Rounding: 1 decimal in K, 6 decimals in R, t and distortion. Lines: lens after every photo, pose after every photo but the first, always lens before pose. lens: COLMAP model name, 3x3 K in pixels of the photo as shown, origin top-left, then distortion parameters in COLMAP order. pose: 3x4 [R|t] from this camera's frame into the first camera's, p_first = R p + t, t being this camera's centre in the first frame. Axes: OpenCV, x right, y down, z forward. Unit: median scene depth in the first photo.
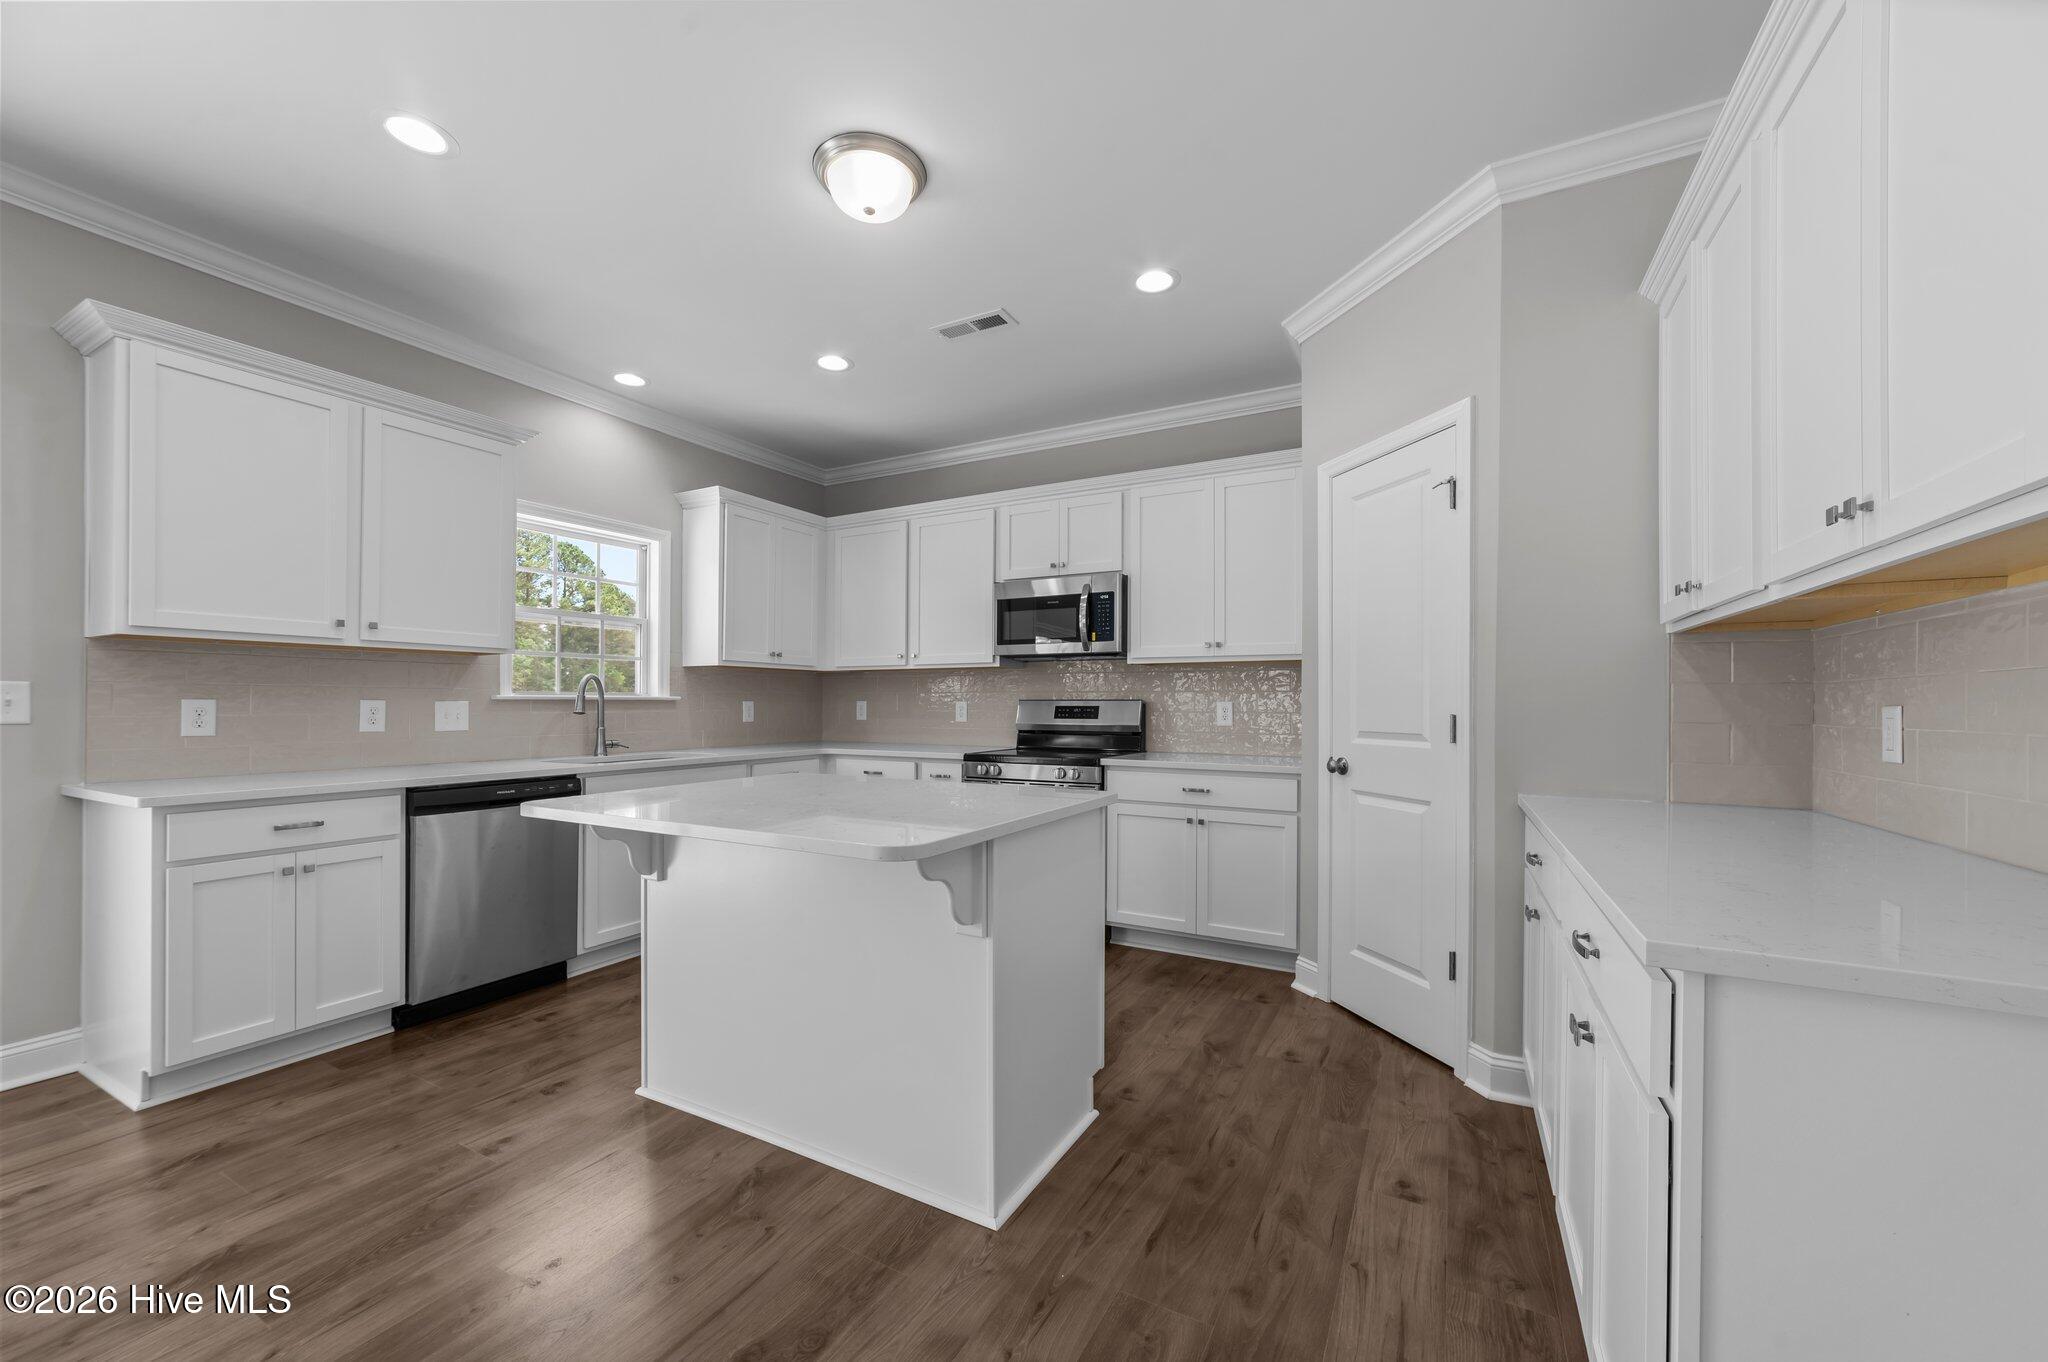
lens RADIAL K [[787.7, 0, 1029.4], [0, 787.7, 702.9], [0, 0, 1]] dist [-0.011637, 0.000056]
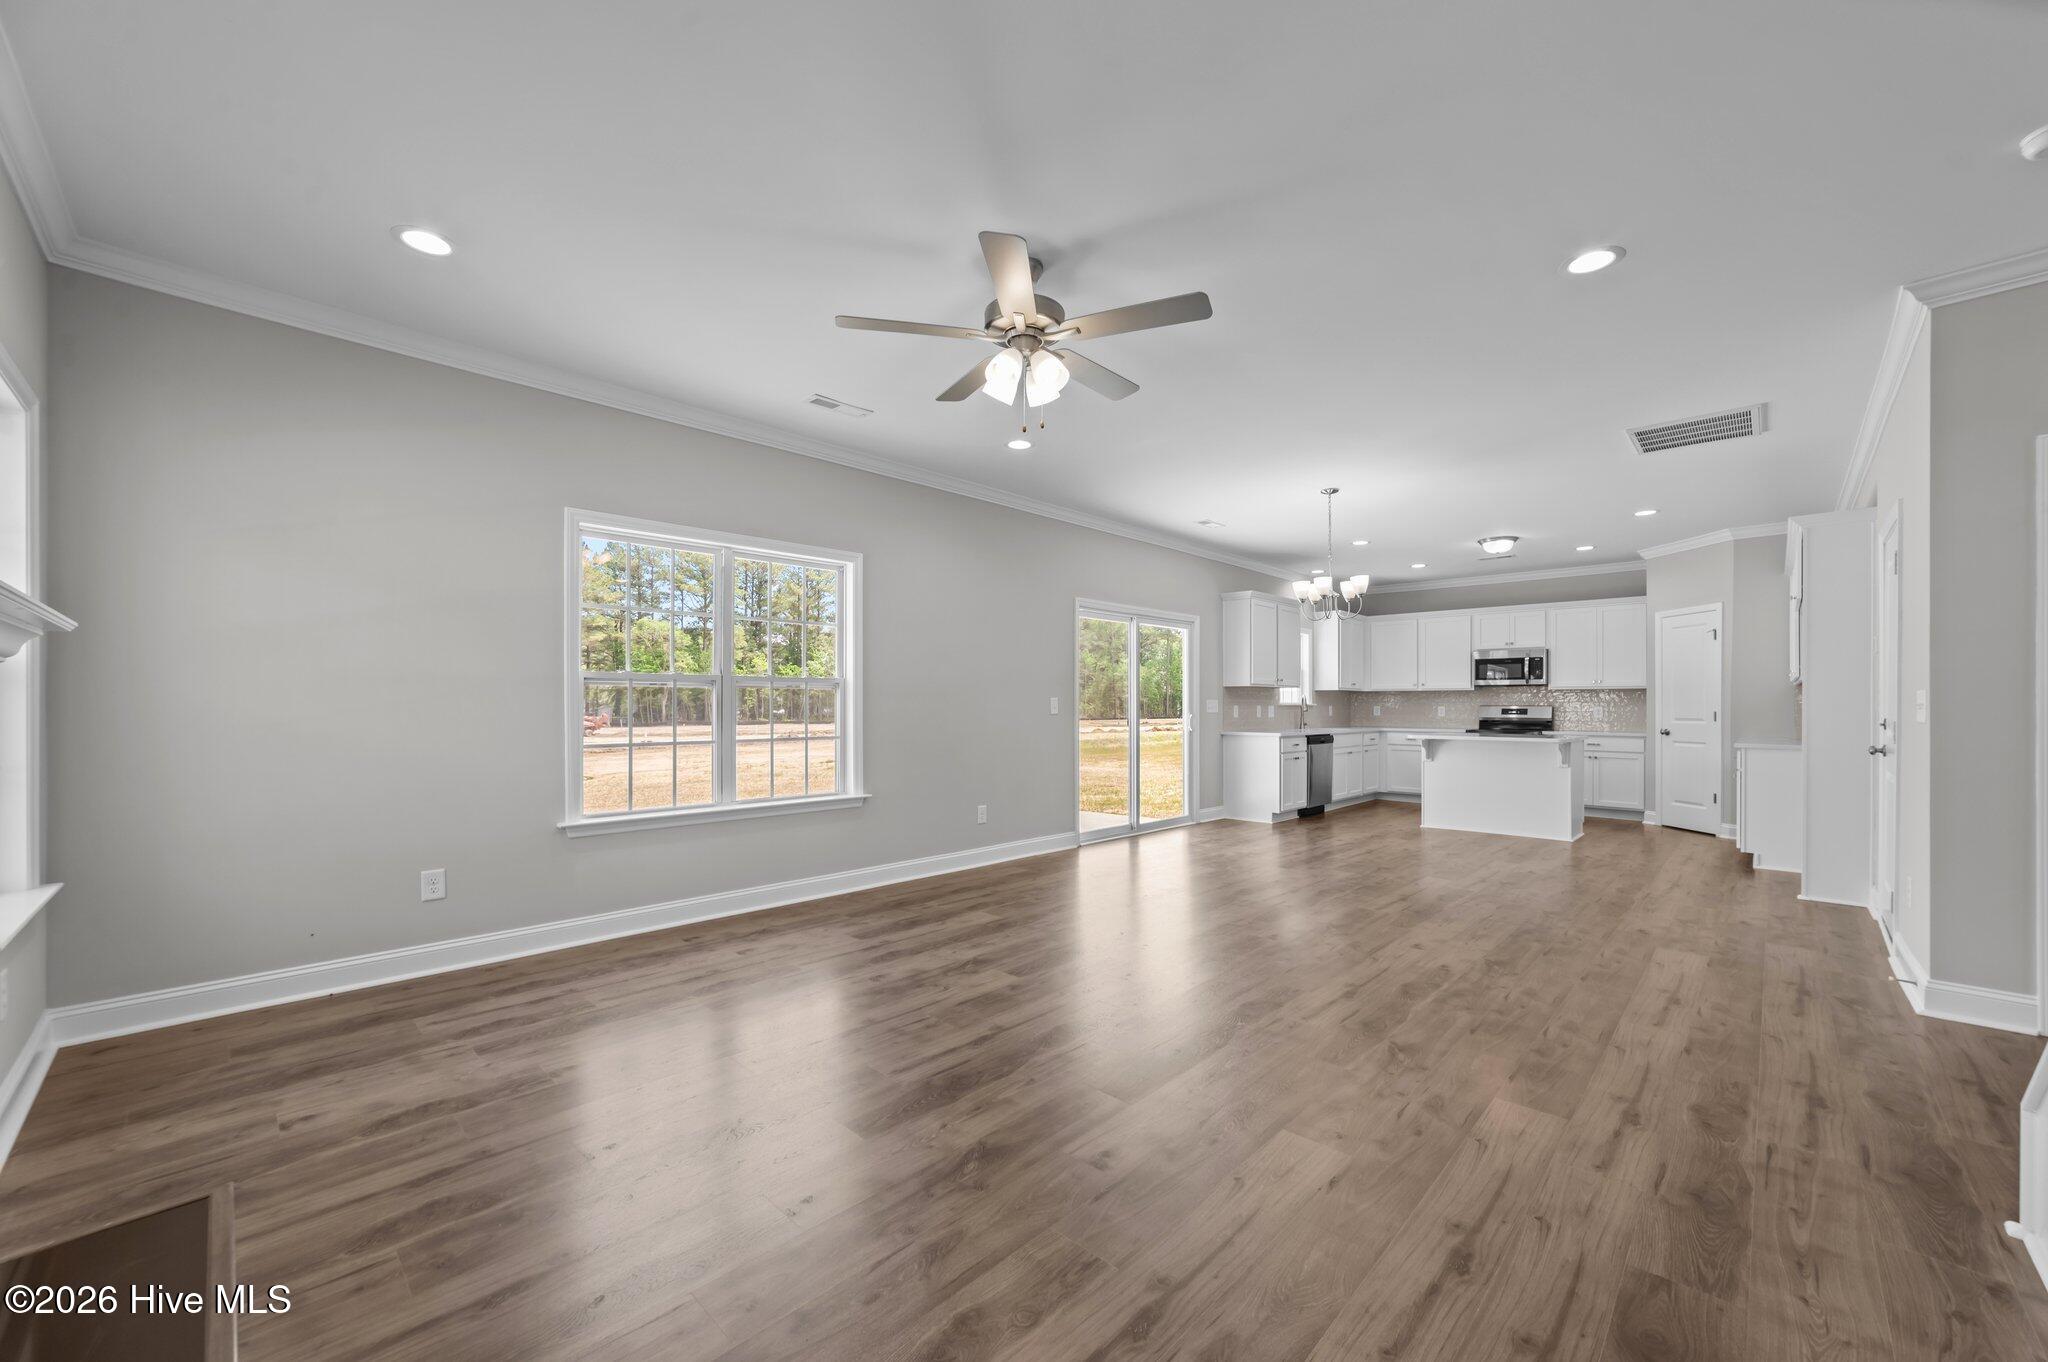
lens RADIAL K [[781.8, 0, 1030.7], [0, 781.8, 706.2], [0, 0, 1]] dist [-0.019077, 0.000261]
pose [[0.963736, 0.001852, -0.266850, -0.694057], [-0.001757, 0.999998, 0.000595, -0.001875], [0.266851, -0.000105, 0.963738, -1.475511]]
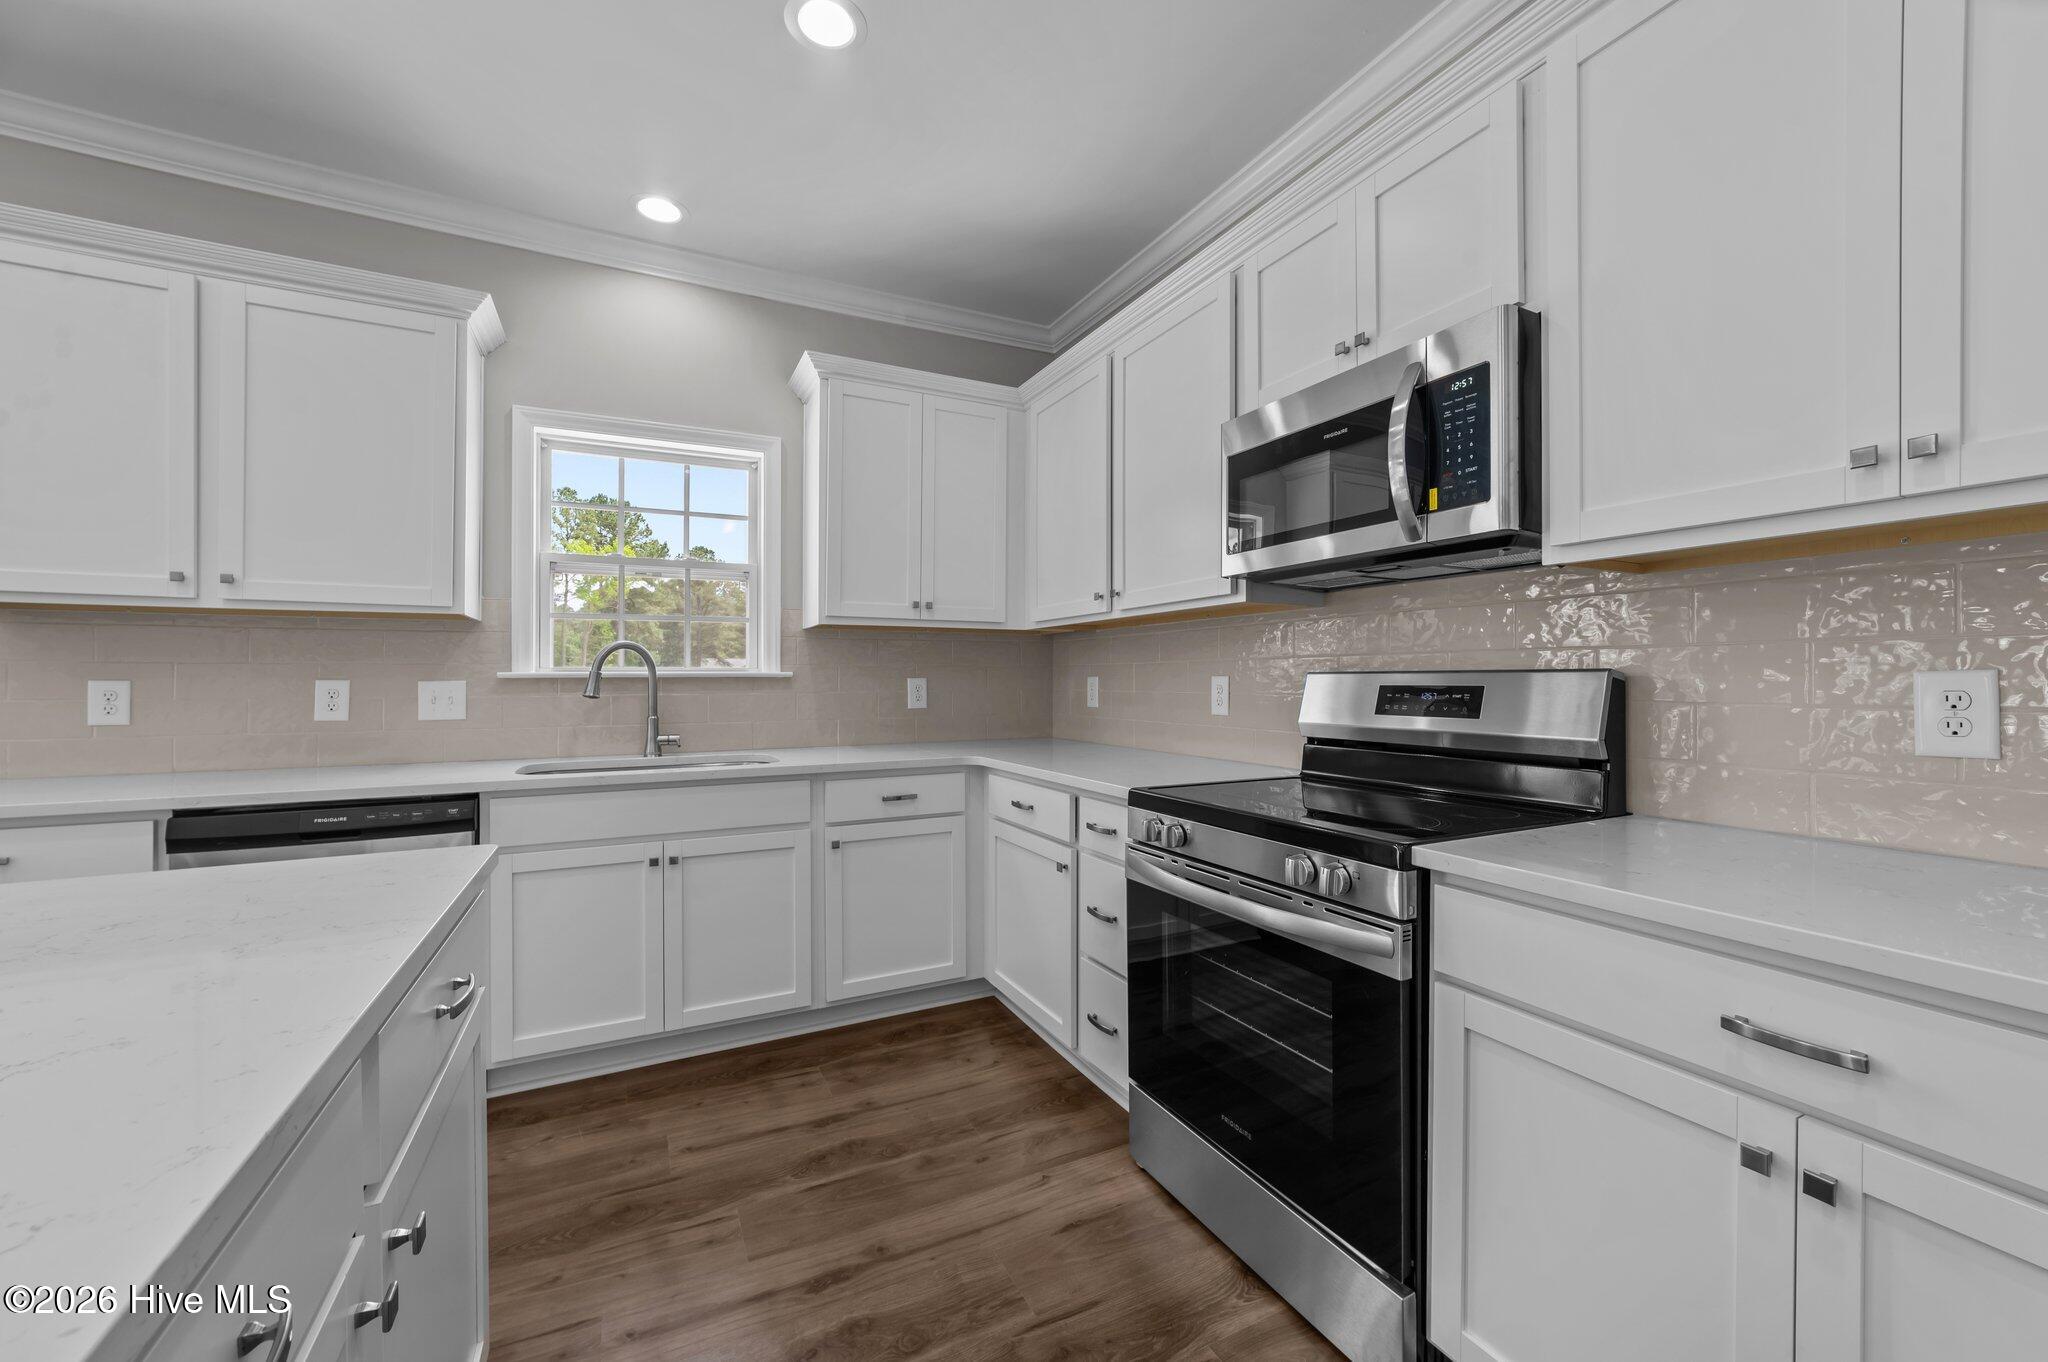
lens RADIAL K [[794.9, 0, 1028.3], [0, 794.9, 675.7], [0, 0, 1]] dist [-0.007077, 0.000105]
pose [[0.819974, -0.006612, -0.572362, 0.140042], [0.005145, 0.999978, -0.004181, -0.000840], [0.572377, 0.000484, 0.819990, 0.590933]]
